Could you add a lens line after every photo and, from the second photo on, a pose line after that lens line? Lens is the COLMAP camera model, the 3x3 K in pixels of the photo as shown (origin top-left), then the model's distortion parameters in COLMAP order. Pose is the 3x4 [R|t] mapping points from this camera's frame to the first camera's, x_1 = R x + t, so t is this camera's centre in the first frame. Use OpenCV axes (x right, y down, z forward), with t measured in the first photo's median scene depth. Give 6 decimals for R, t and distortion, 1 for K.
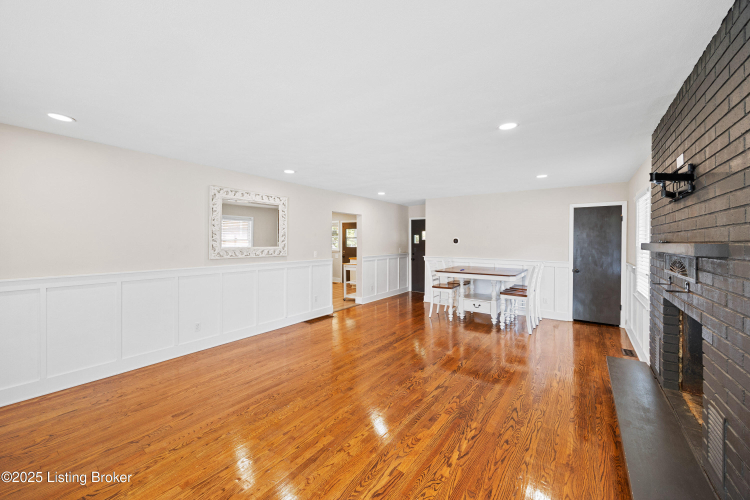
lens RADIAL K [[290.6, 0, 381.4], [0, 290.6, 244.5], [0, 0, 1]] dist [-0.006486, 0.000761]
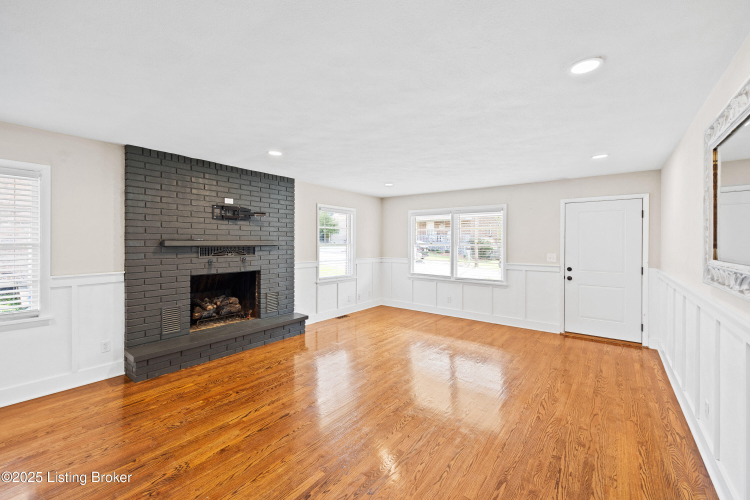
lens RADIAL K [[305.6, 0, 374.8], [0, 305.6, 243.0], [0, 0, 1]] dist [-0.000590, -0.000287]
pose [[-0.998389, -0.011252, 0.055607, -0.066244], [-0.010423, 0.999830, 0.015184, -0.018511], [-0.055769, 0.014580, -0.998337, 1.630450]]
